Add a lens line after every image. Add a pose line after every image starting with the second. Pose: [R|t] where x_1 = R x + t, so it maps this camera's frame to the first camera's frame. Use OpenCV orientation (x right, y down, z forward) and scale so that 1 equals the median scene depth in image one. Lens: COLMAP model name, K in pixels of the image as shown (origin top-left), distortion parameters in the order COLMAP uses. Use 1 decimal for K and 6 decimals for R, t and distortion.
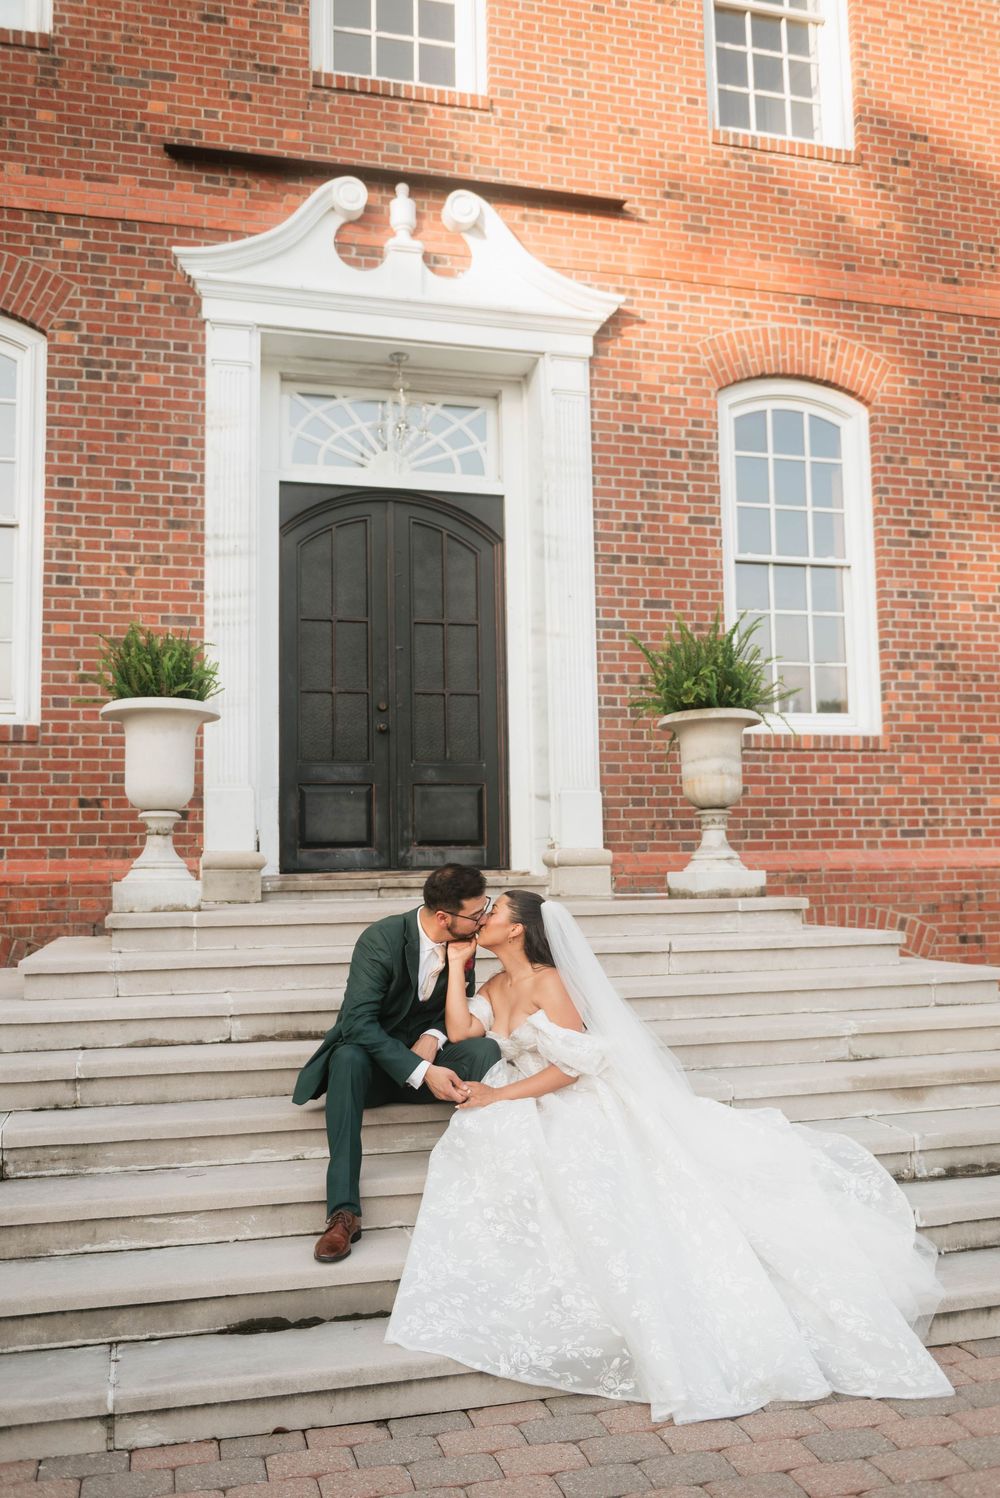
lens RADIAL K [[1228.7, 0, 500.1], [0, 1228.7, 749.8], [0, 0, 1]] dist [-0.025232, -0.006615]
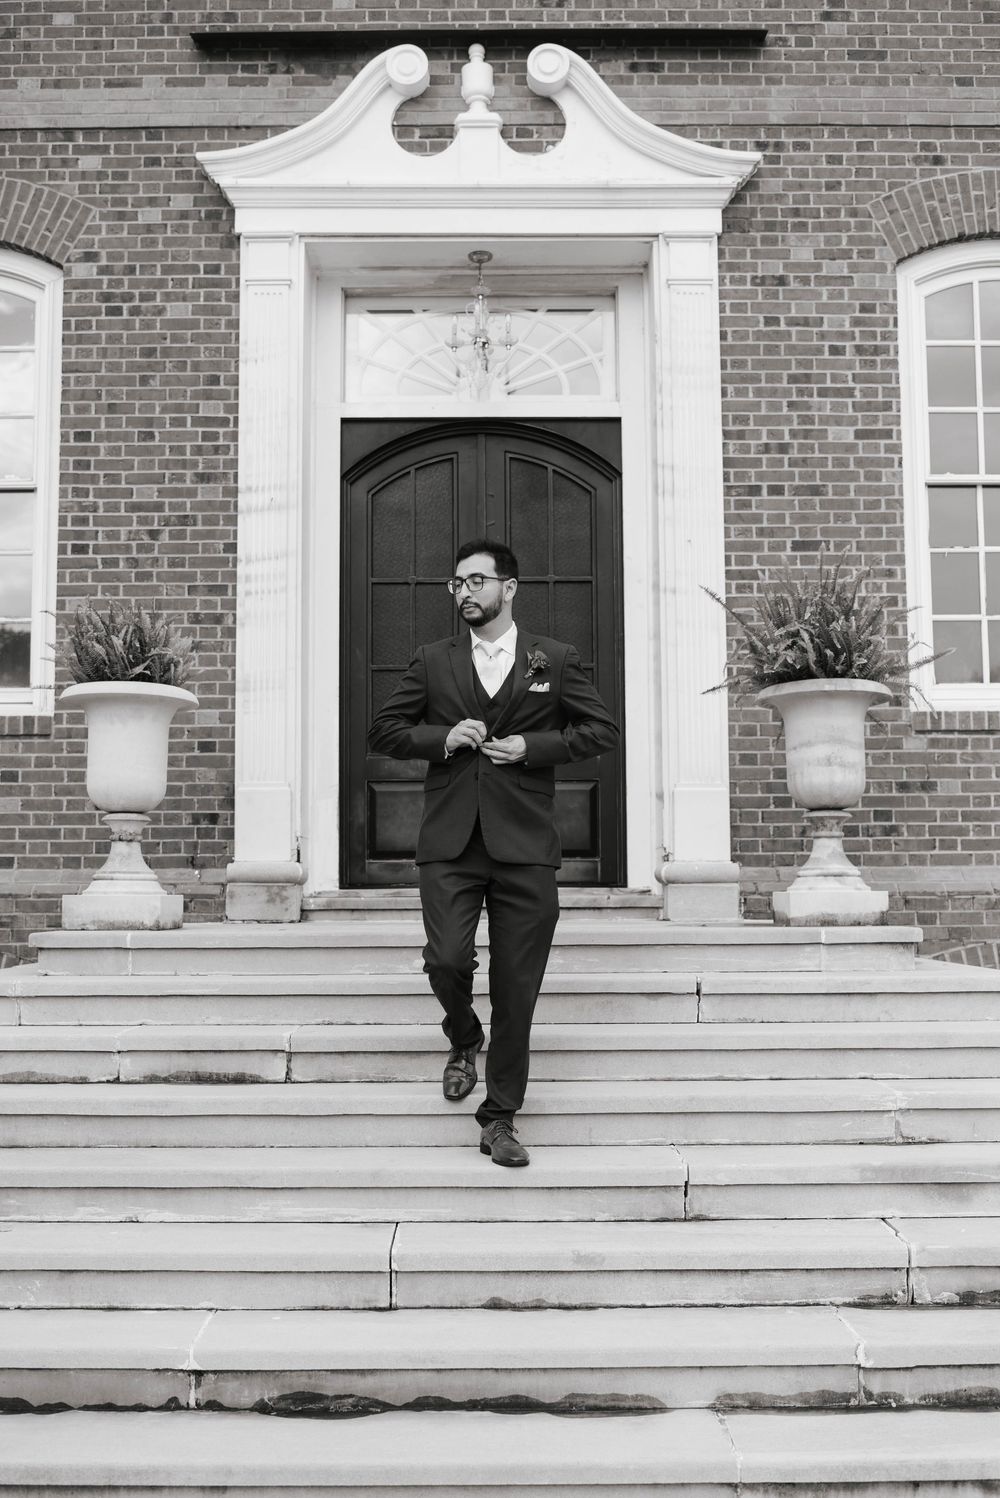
lens RADIAL K [[1520.1, 0, 499.9], [0, 1520.1, 749.5], [0, 0, 1]] dist [-0.040610, 0.000000]
pose [[0.968320, -0.011480, -0.249449, 0.194500], [0.012950, 0.999907, 0.004253, 0.003223], [0.249377, -0.007348, 0.968379, 0.028531]]
